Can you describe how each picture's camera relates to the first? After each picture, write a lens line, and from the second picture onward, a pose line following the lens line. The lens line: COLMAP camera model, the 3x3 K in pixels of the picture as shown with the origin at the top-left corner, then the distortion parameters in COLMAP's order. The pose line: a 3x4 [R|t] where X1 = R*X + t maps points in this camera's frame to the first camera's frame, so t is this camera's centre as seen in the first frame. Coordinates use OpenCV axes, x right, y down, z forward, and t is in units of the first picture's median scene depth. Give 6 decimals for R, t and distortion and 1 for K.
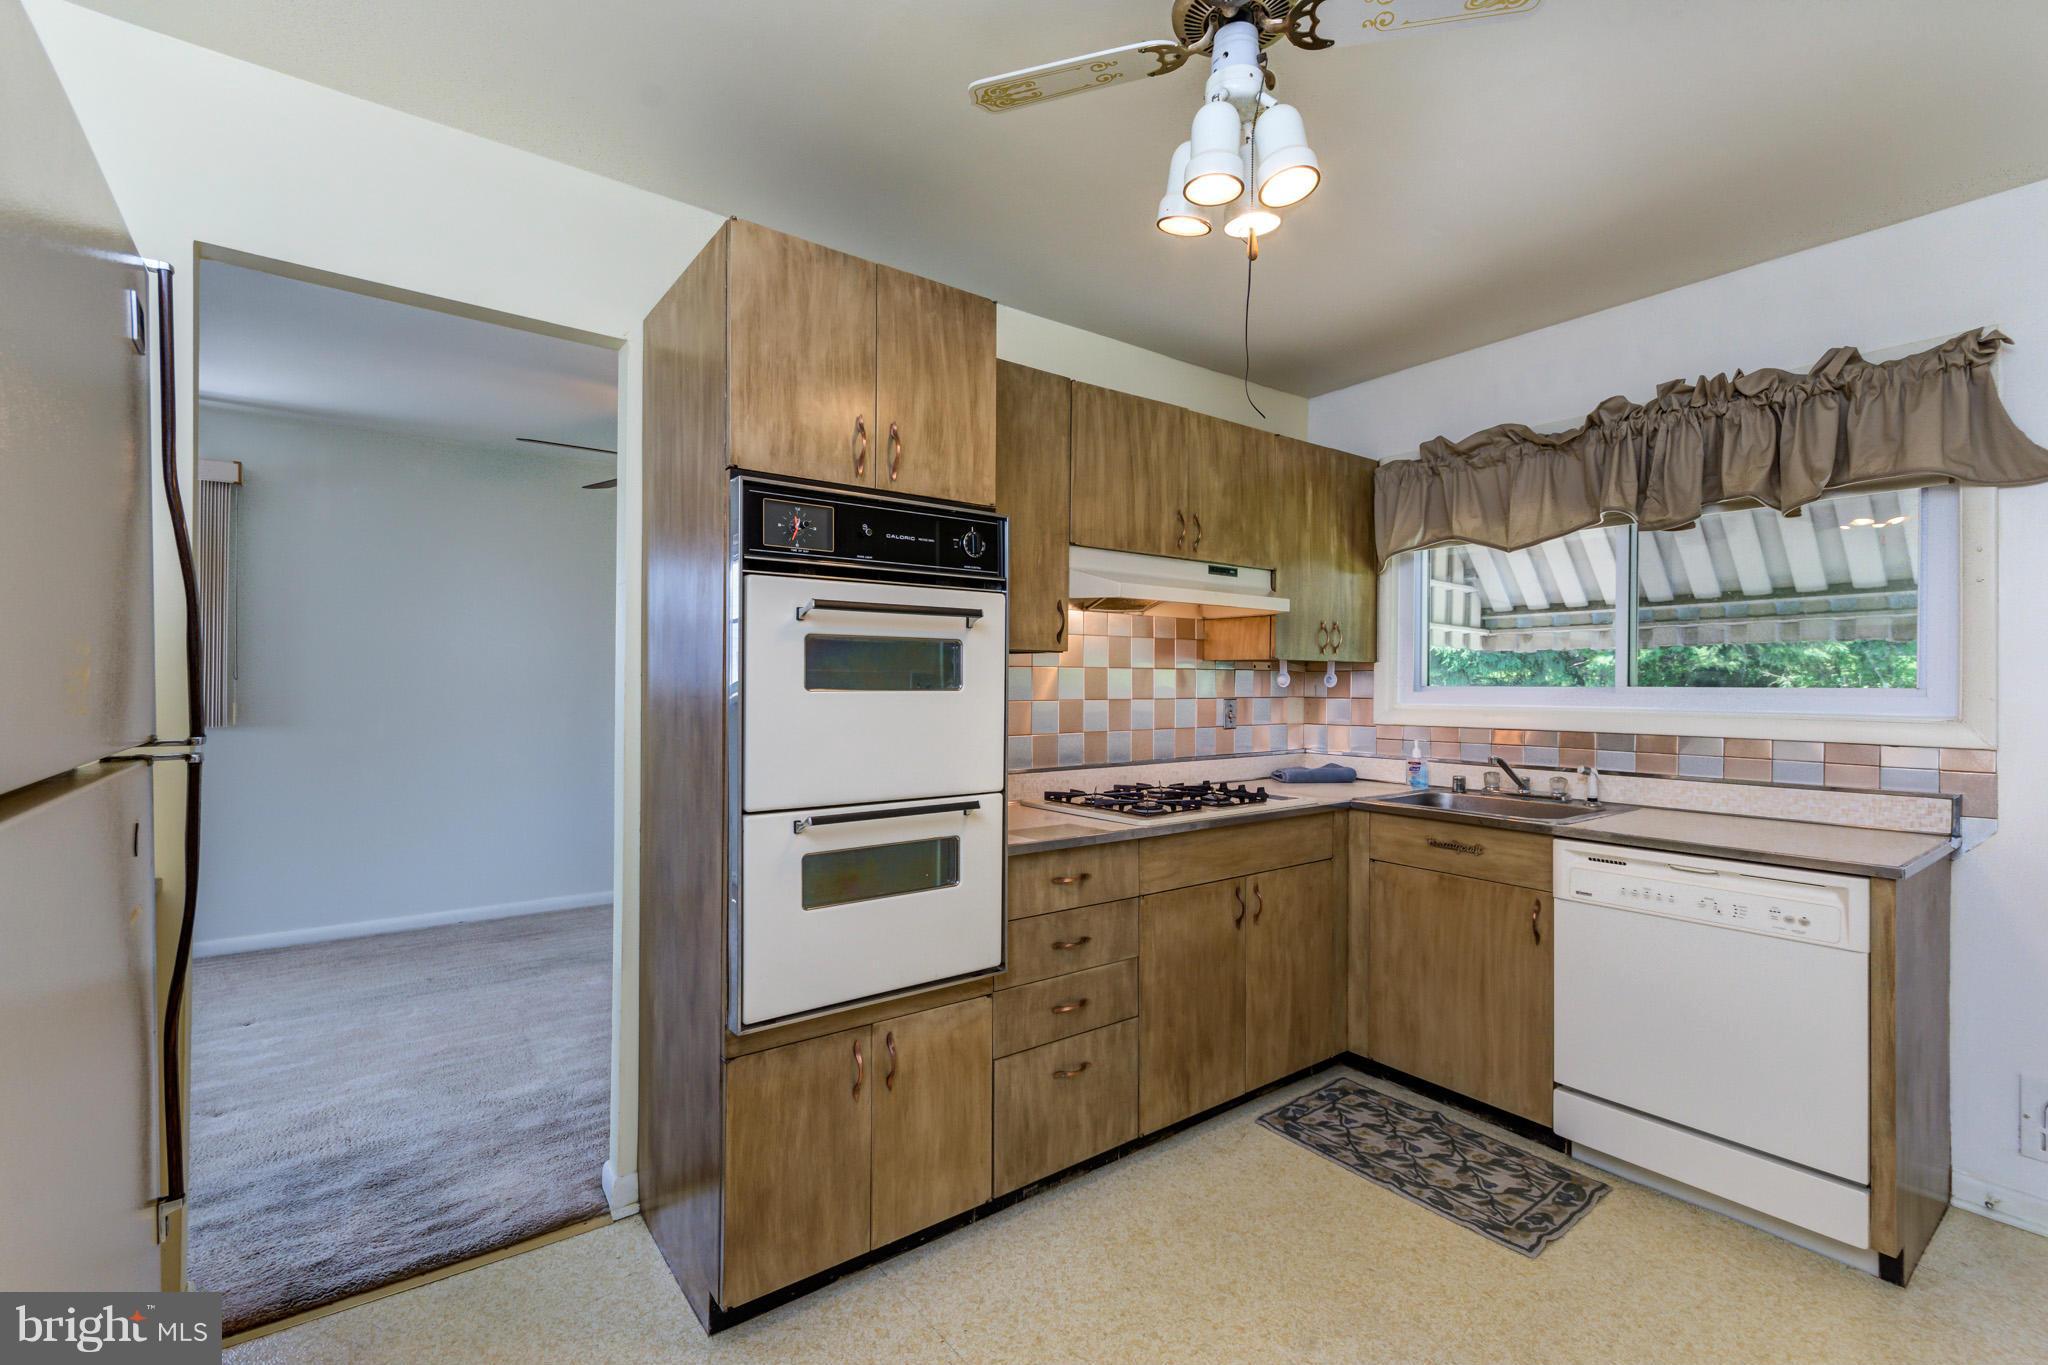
lens RADIAL K [[863.8, 0, 1049.8], [0, 863.8, 685.4], [0, 0, 1]] dist [0.001964, 0.000202]
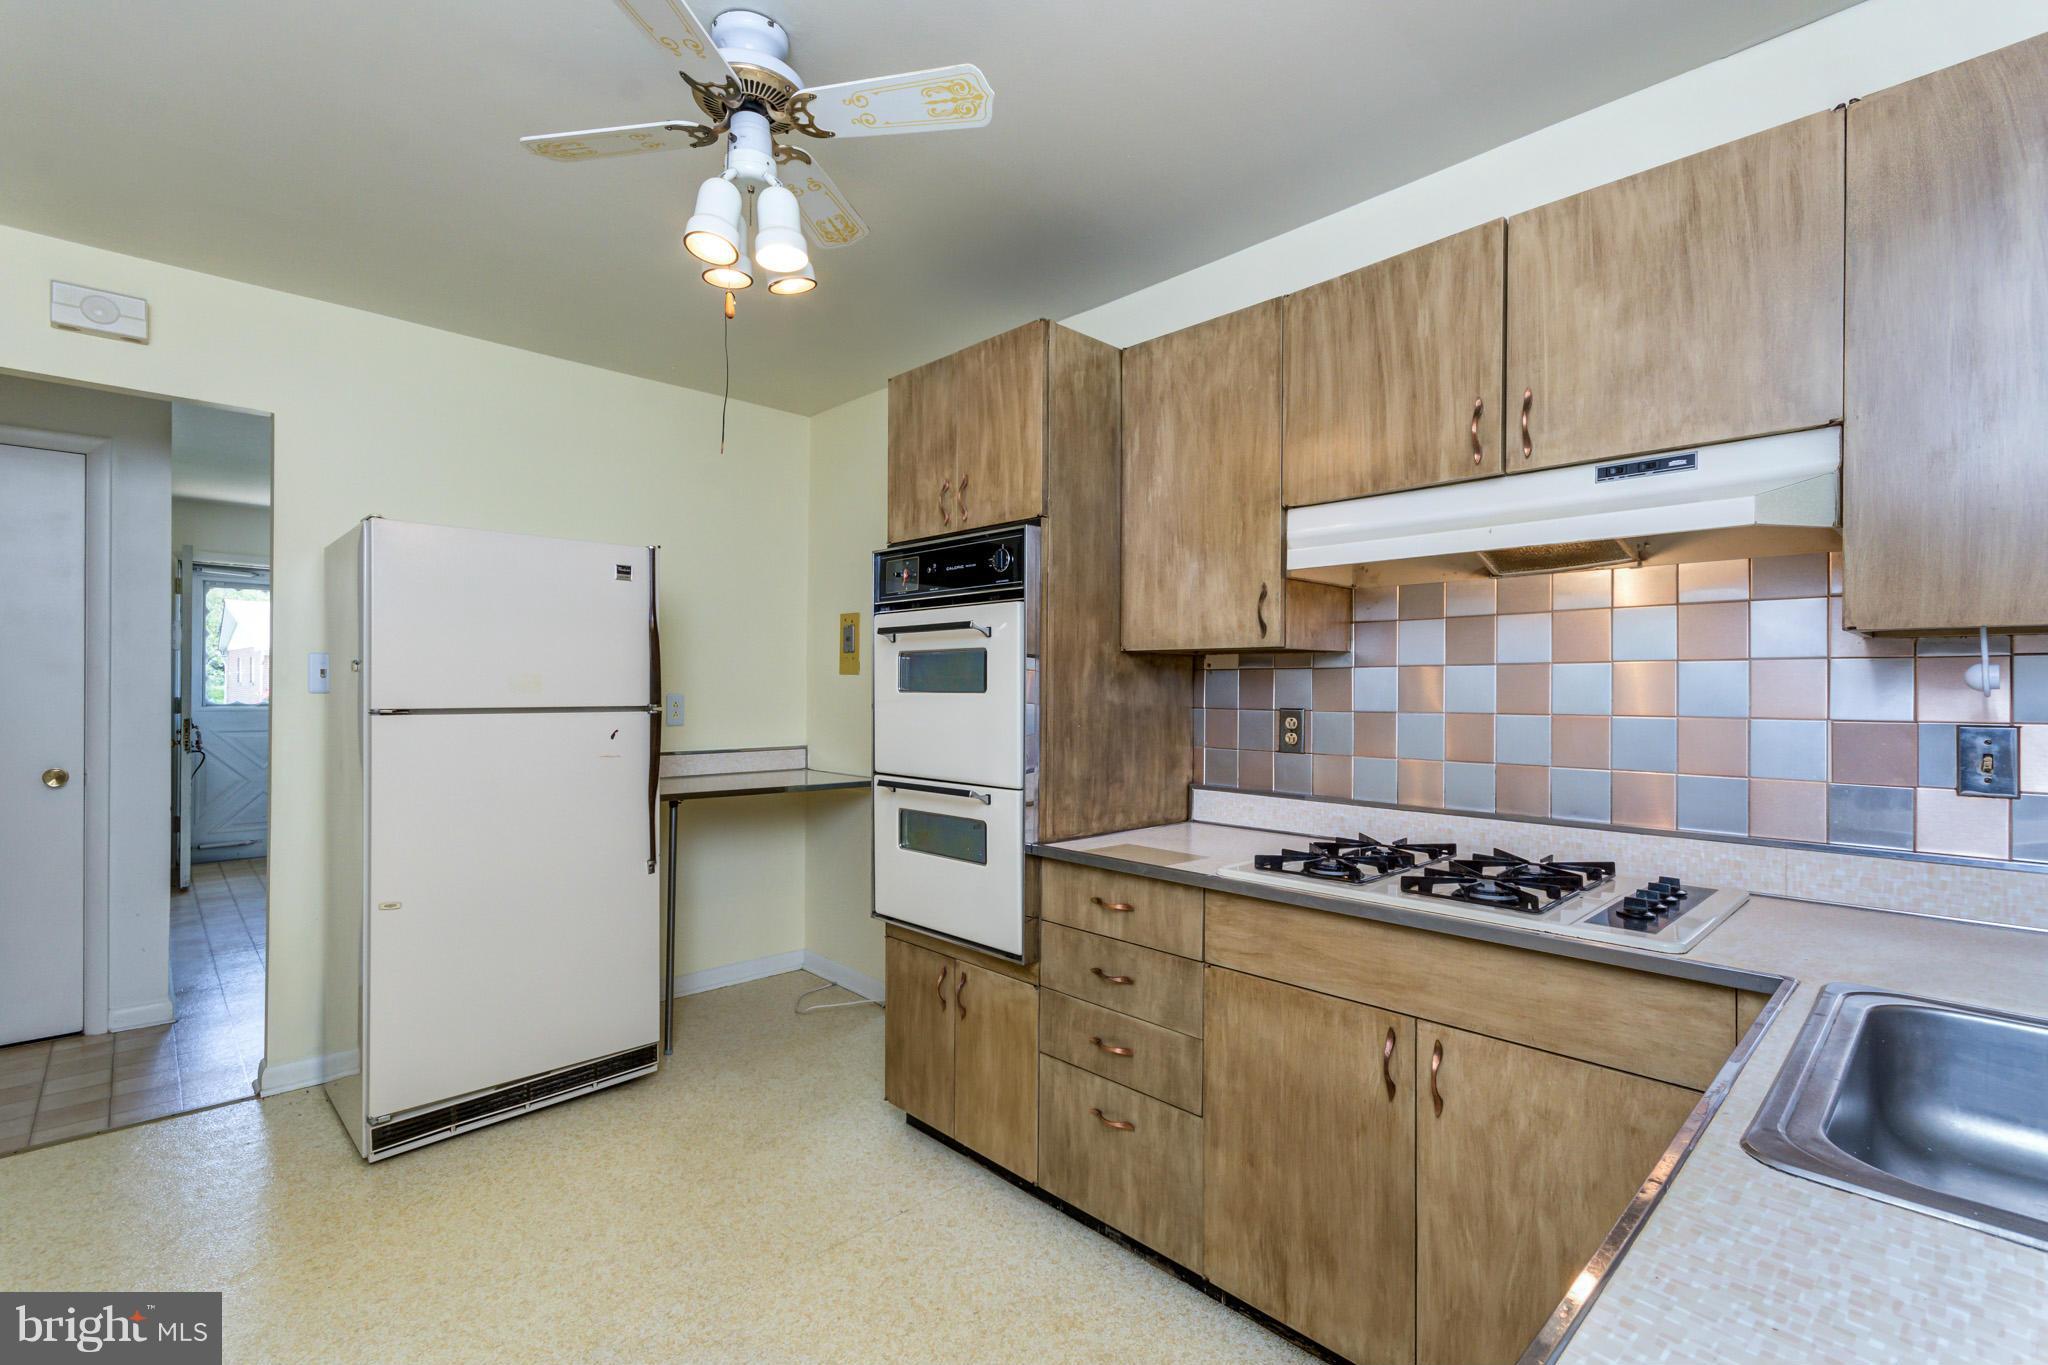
lens RADIAL K [[913.6, 0, 1026.4], [0, 913.6, 689.8], [0, 0, 1]] dist [0.000531, 0.000162]
pose [[0.132069, -0.004444, -0.991231, 0.965599], [-0.008732, 0.999946, -0.005646, 0.007542], [0.991202, 0.009401, 0.132023, 0.794777]]
